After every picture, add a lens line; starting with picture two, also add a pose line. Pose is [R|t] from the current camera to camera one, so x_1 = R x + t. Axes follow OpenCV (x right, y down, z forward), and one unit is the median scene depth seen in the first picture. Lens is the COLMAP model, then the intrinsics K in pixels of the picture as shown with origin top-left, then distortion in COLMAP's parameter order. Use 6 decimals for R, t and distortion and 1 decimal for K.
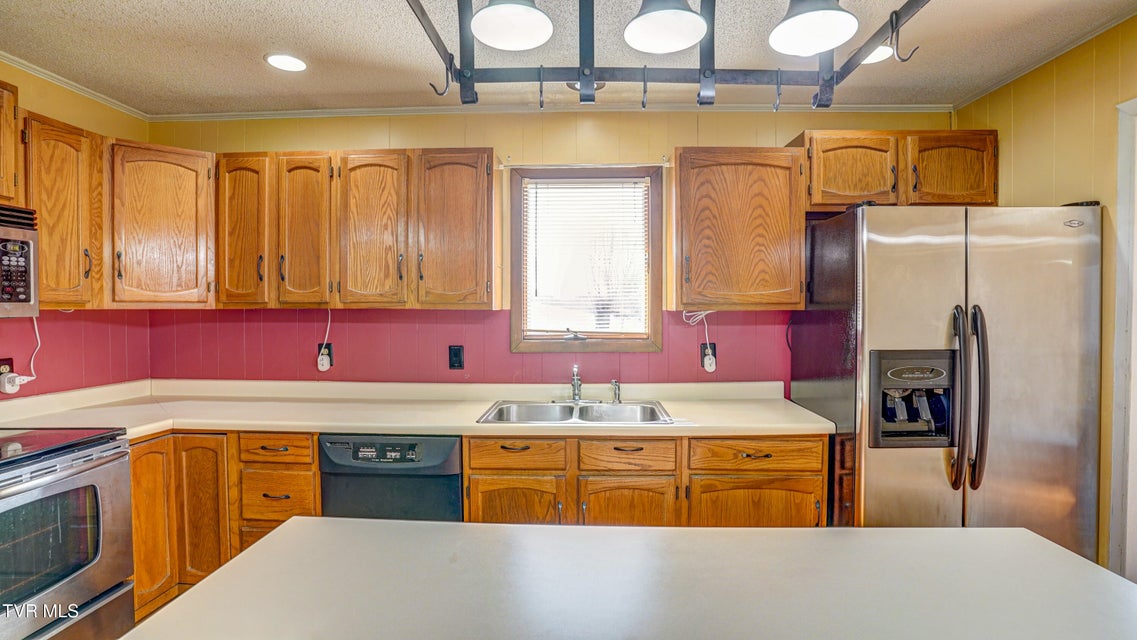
lens RADIAL K [[572.1, 0, 562.9], [0, 572.1, 317.1], [0, 0, 1]] dist [-0.070072, 0.039972]
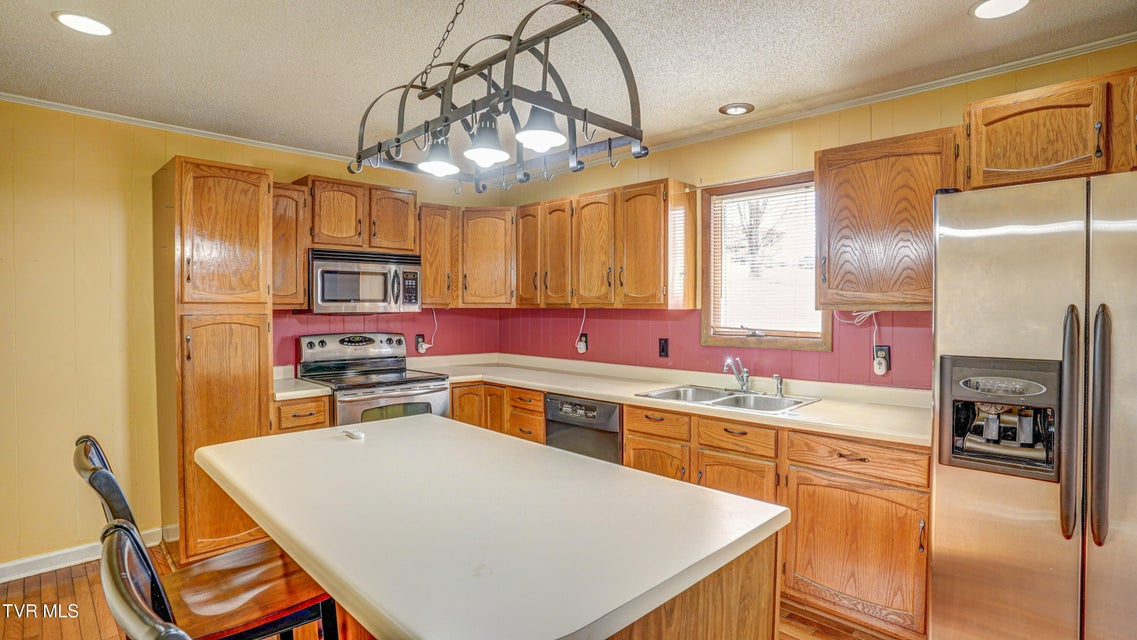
lens RADIAL K [[572.1, 0, 562.9], [0, 572.1, 317.1], [0, 0, 1]] dist [-0.070072, 0.039972]
pose [[0.725622, 0.012401, -0.687982, 0.581039], [-0.012637, 0.999909, 0.004695, 0.001536], [0.687977, 0.005287, 0.725713, -0.053937]]
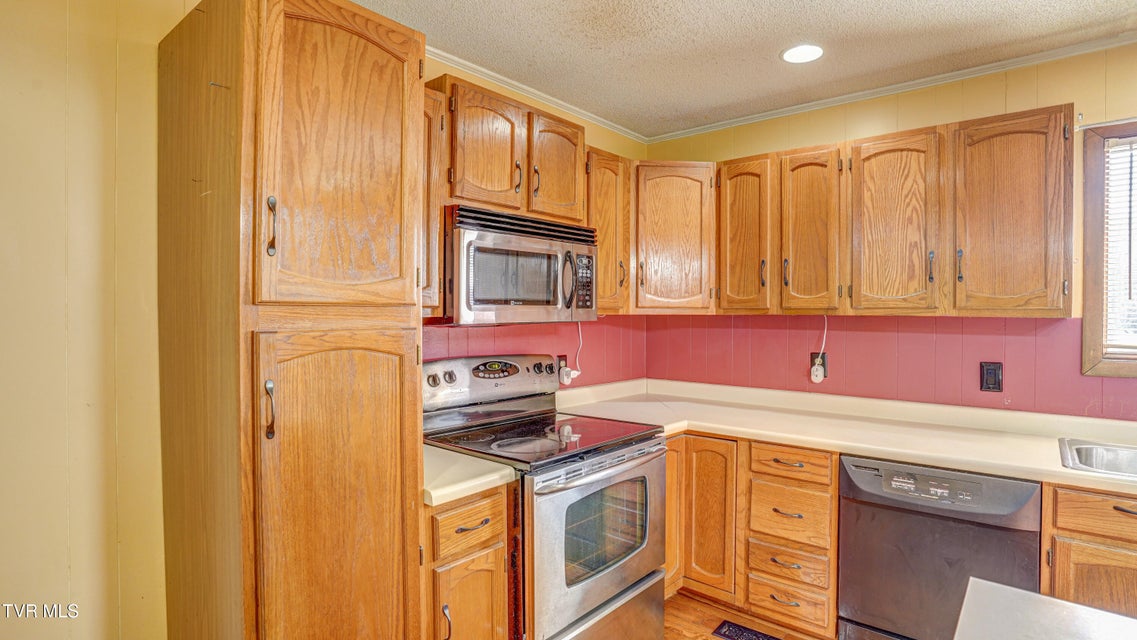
lens RADIAL K [[572.1, 0, 562.9], [0, 572.1, 317.1], [0, 0, 1]] dist [-0.070072, 0.039972]
pose [[0.795548, 0.007768, -0.605841, -0.224373], [-0.013510, 0.999897, -0.004920, -0.001545], [0.605740, 0.012099, 0.795571, 0.009461]]
